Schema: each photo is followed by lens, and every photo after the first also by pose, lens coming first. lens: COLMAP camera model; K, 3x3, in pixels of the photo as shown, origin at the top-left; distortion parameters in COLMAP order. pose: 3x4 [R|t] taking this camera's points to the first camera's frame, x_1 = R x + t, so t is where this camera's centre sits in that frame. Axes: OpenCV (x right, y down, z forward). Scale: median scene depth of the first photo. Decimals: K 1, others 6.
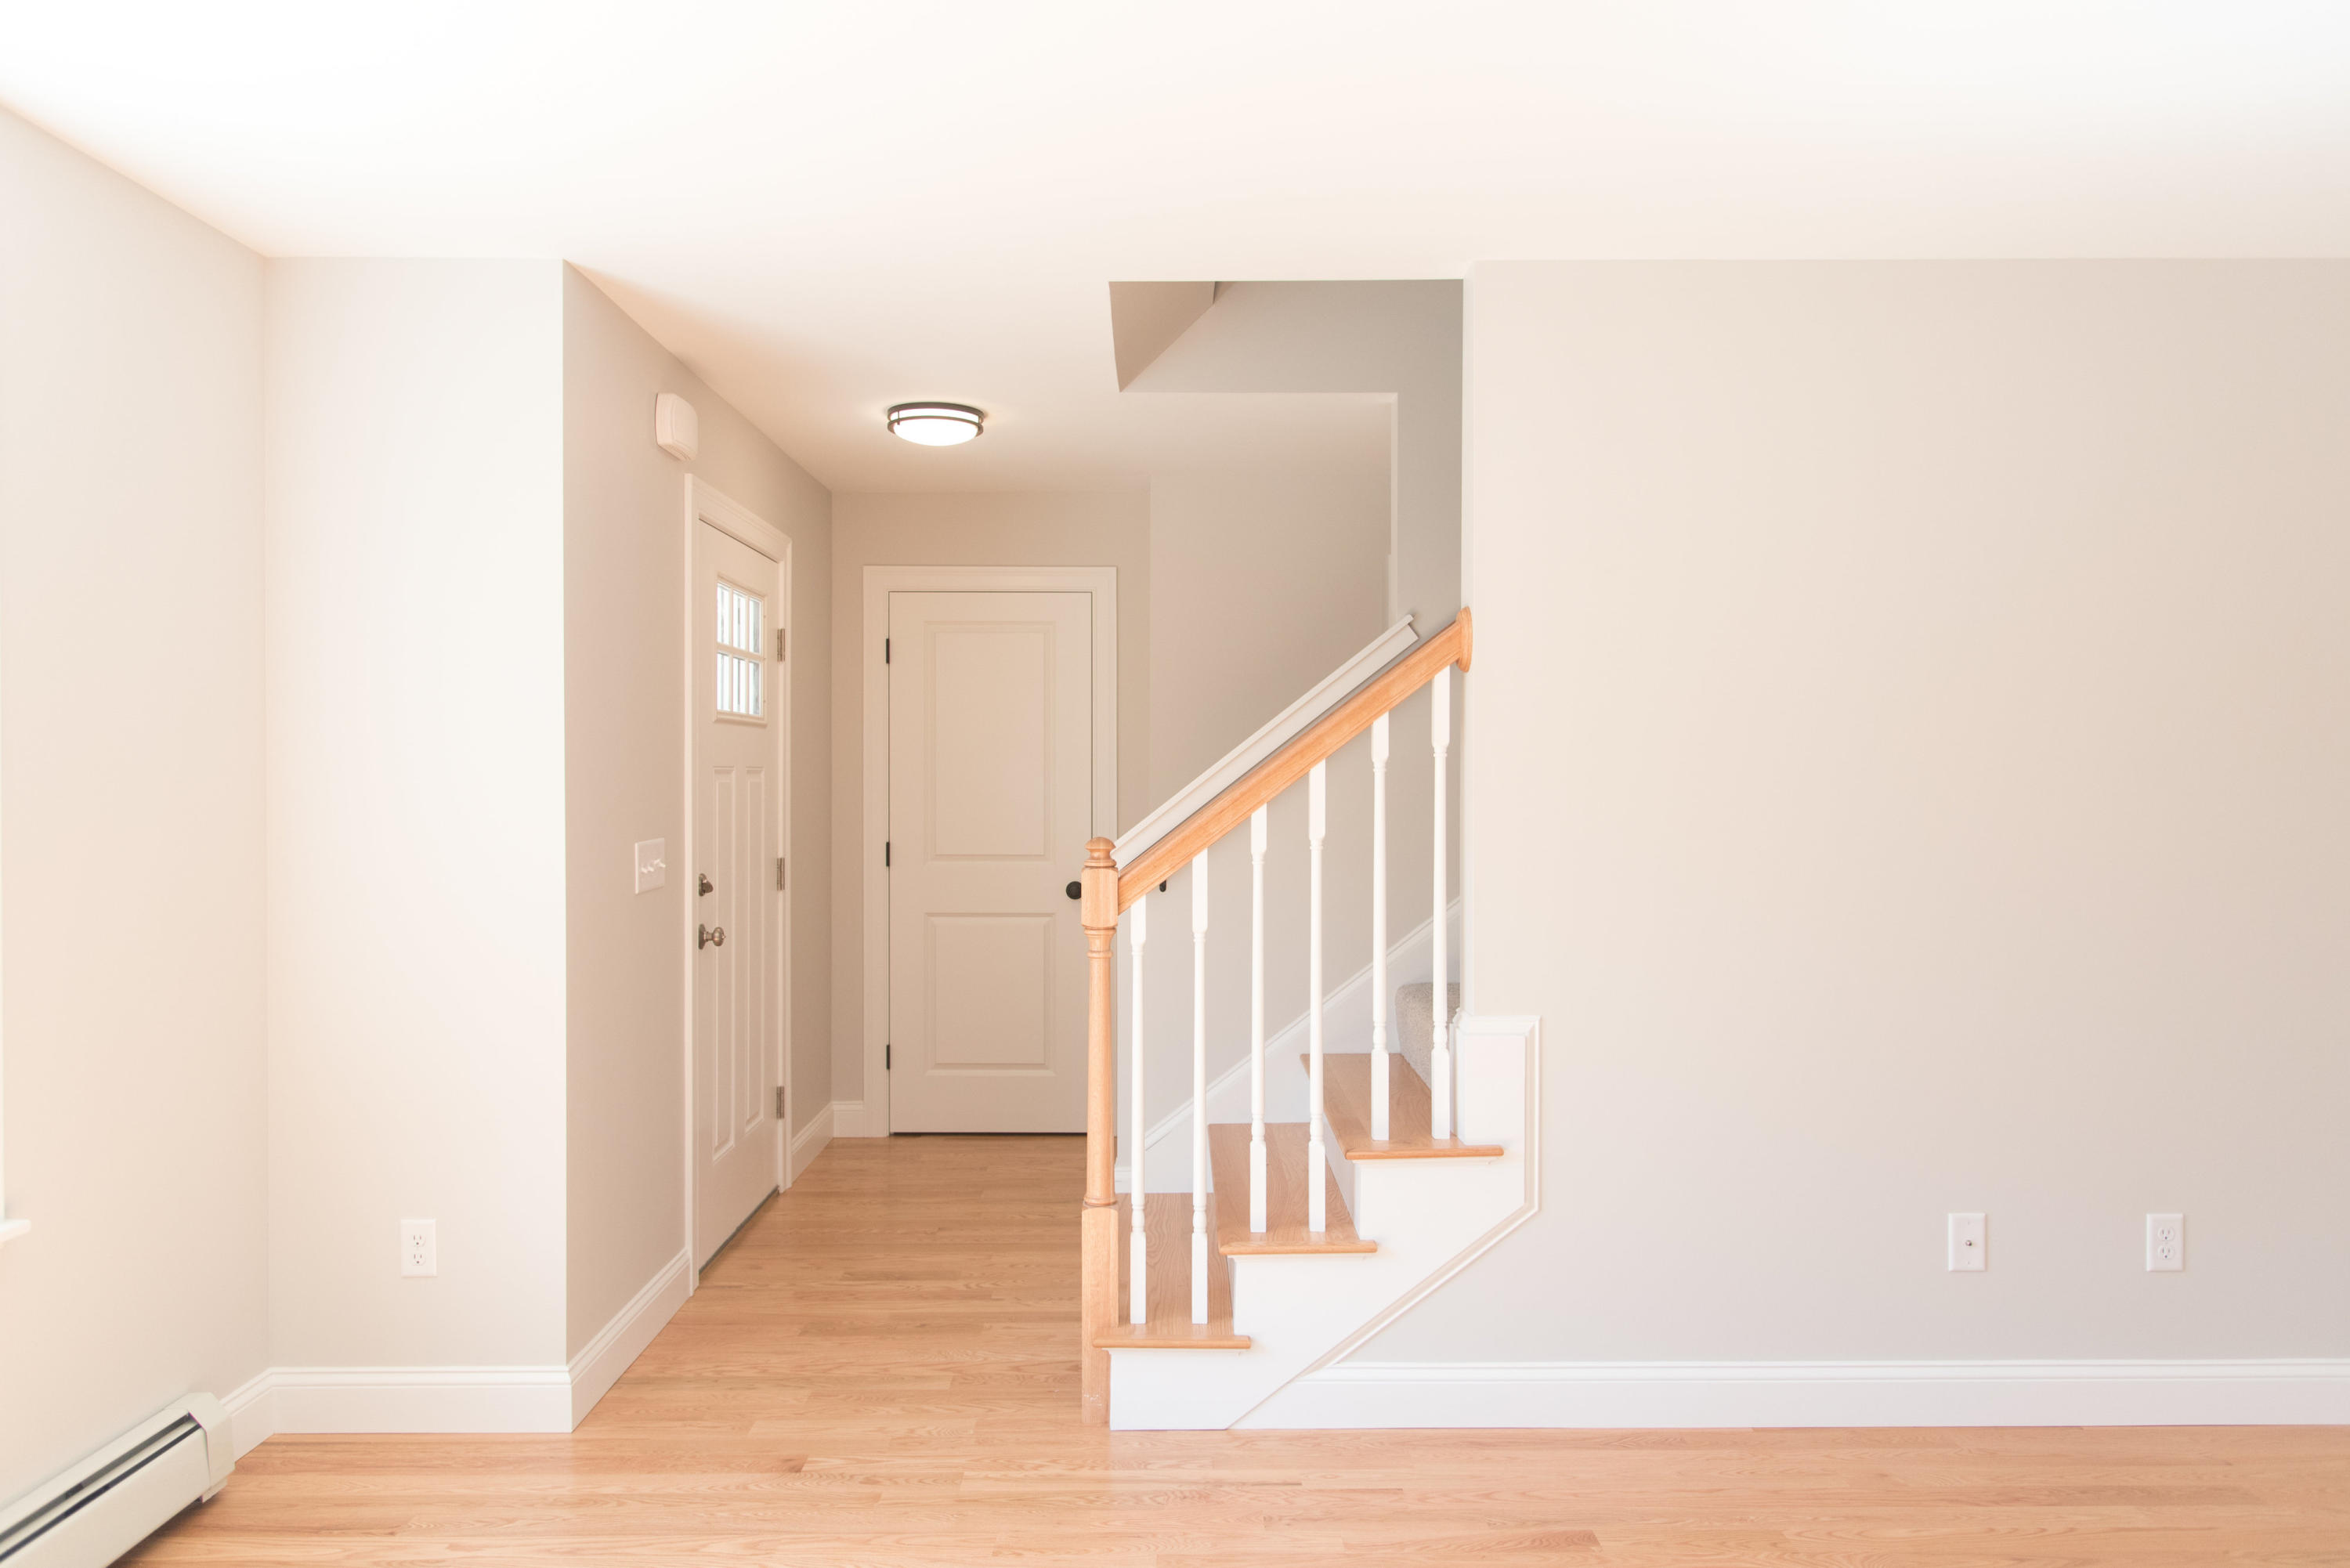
lens RADIAL K [[1559.5, 0, 1168.4], [0, 1559.5, 794.7], [0, 0, 1]] dist [0.020630, -0.019471]
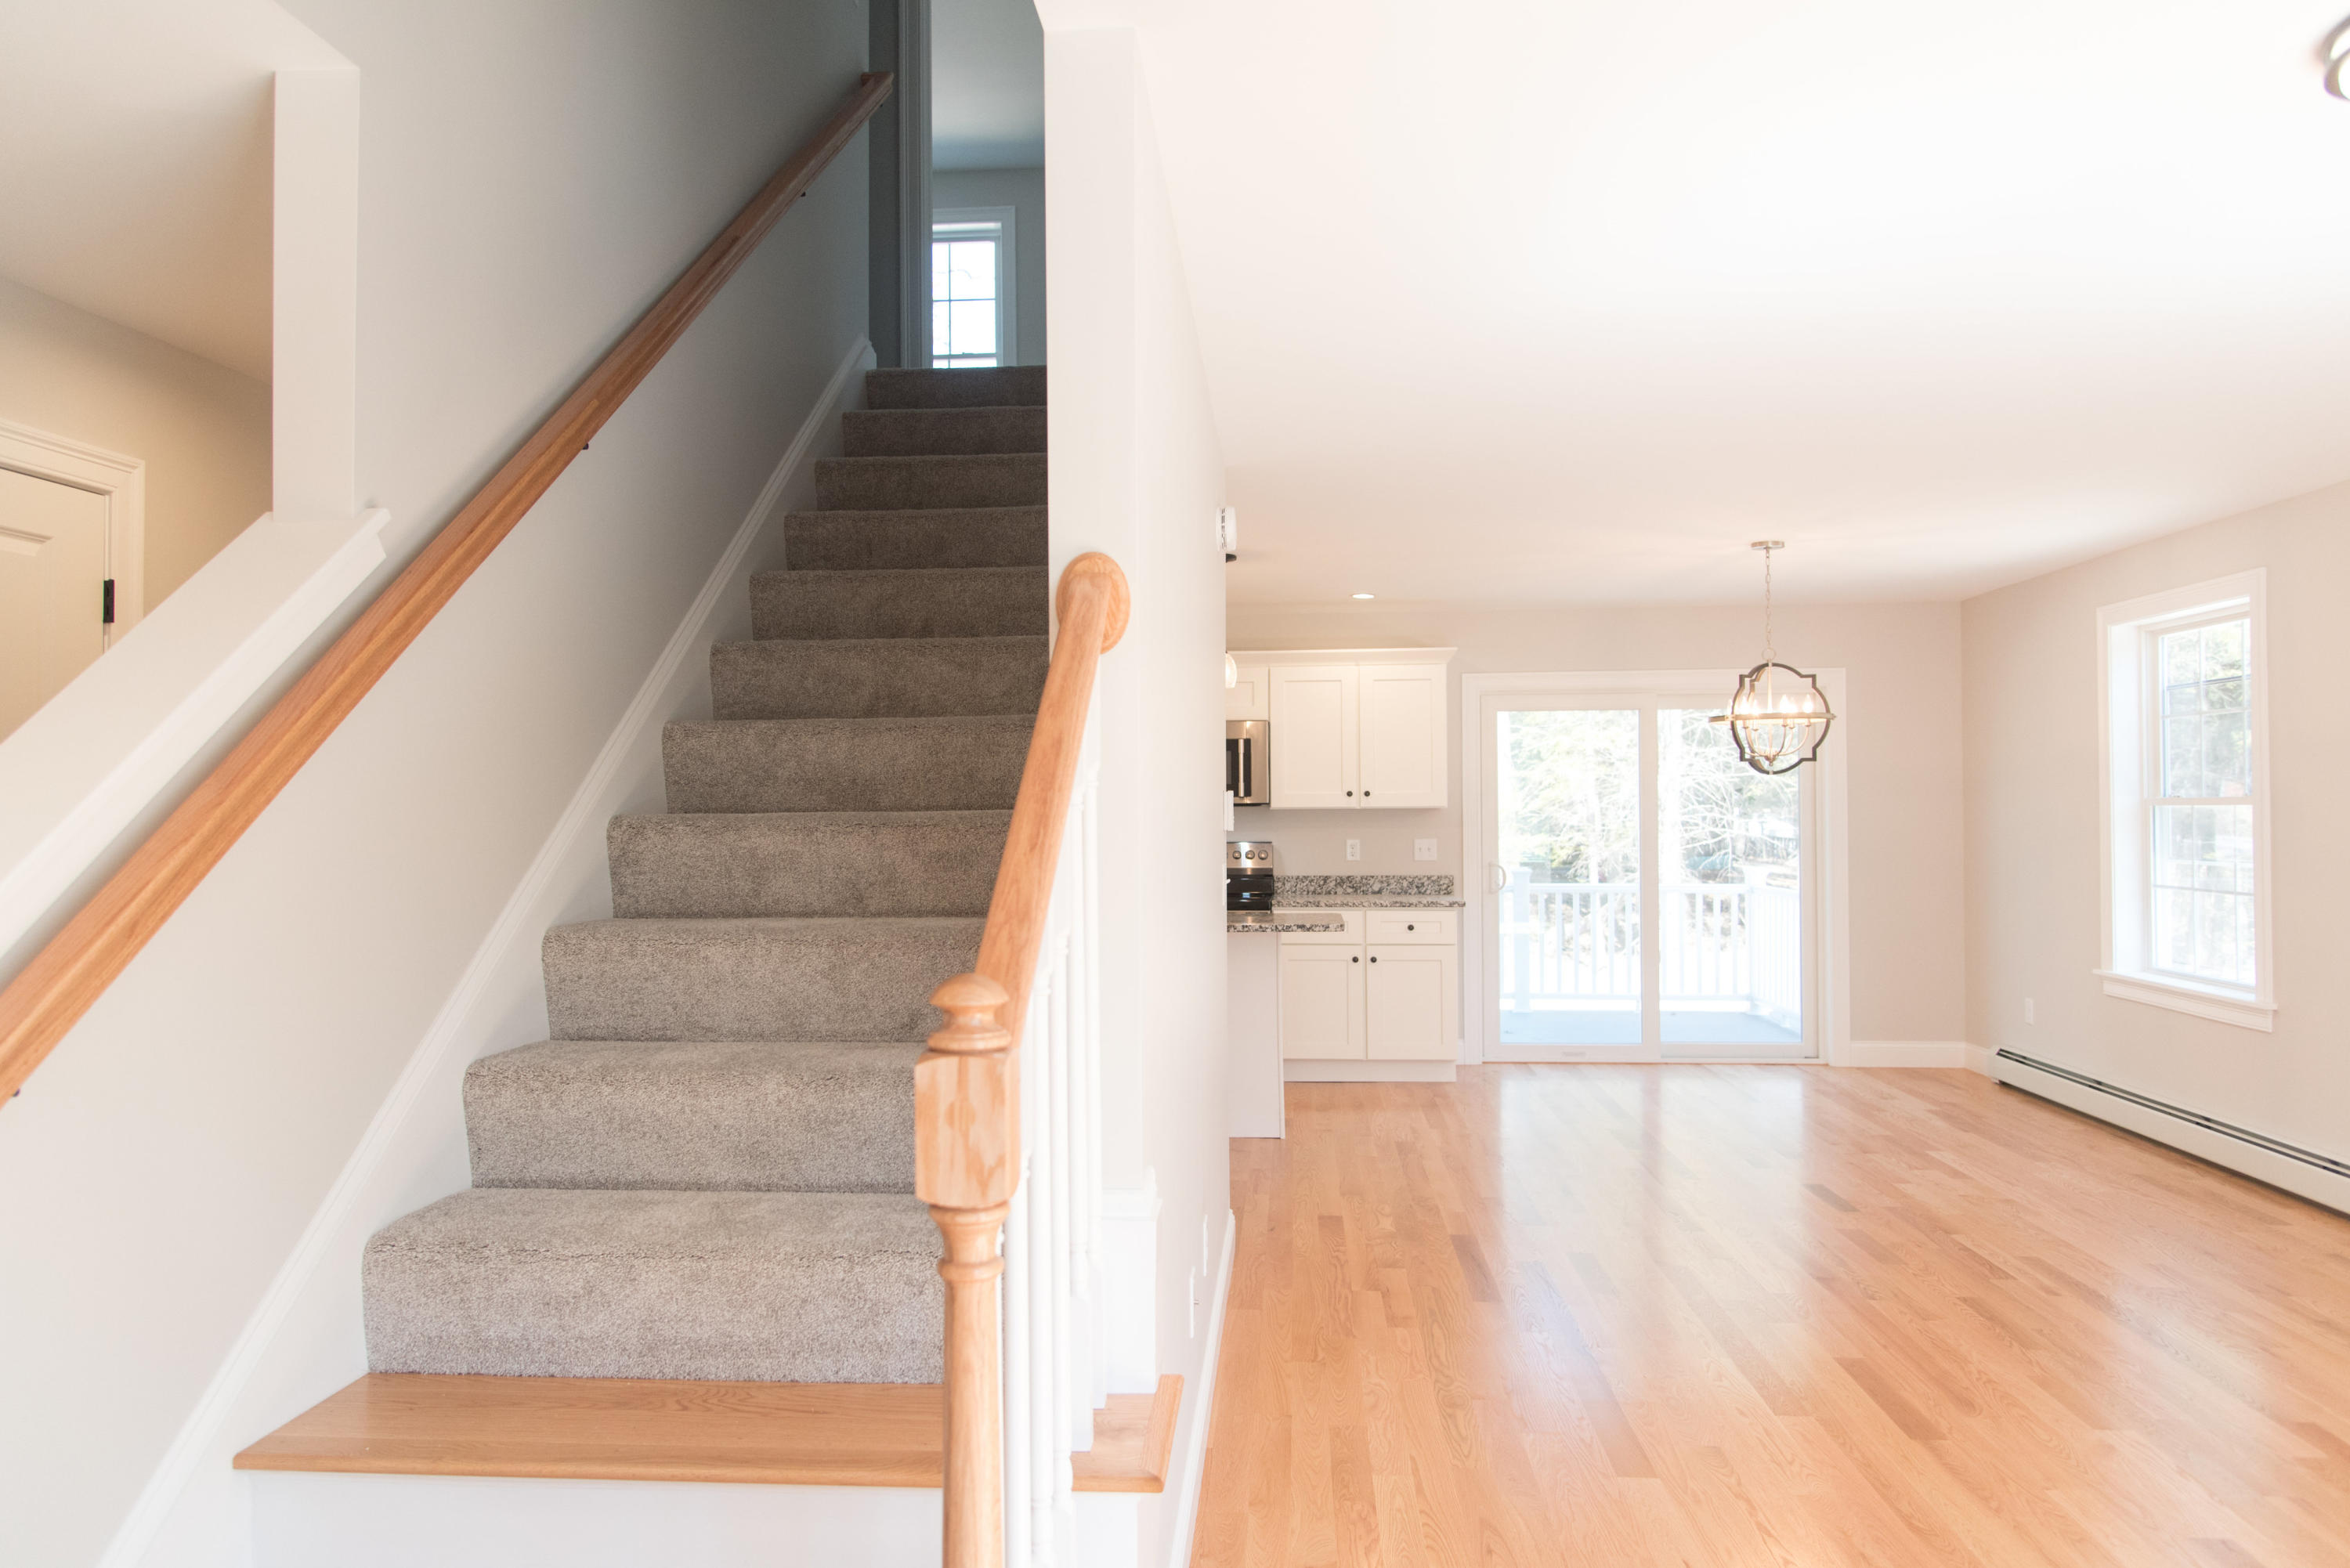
lens RADIAL K [[1559.5, 0, 1168.4], [0, 1559.5, 794.7], [0, 0, 1]] dist [0.020630, -0.019471]
pose [[0.086171, 0.009882, 0.996231, -0.441045], [0.020003, 0.999732, -0.011647, -0.013074], [-0.996080, 0.020932, 0.085950, 0.917398]]
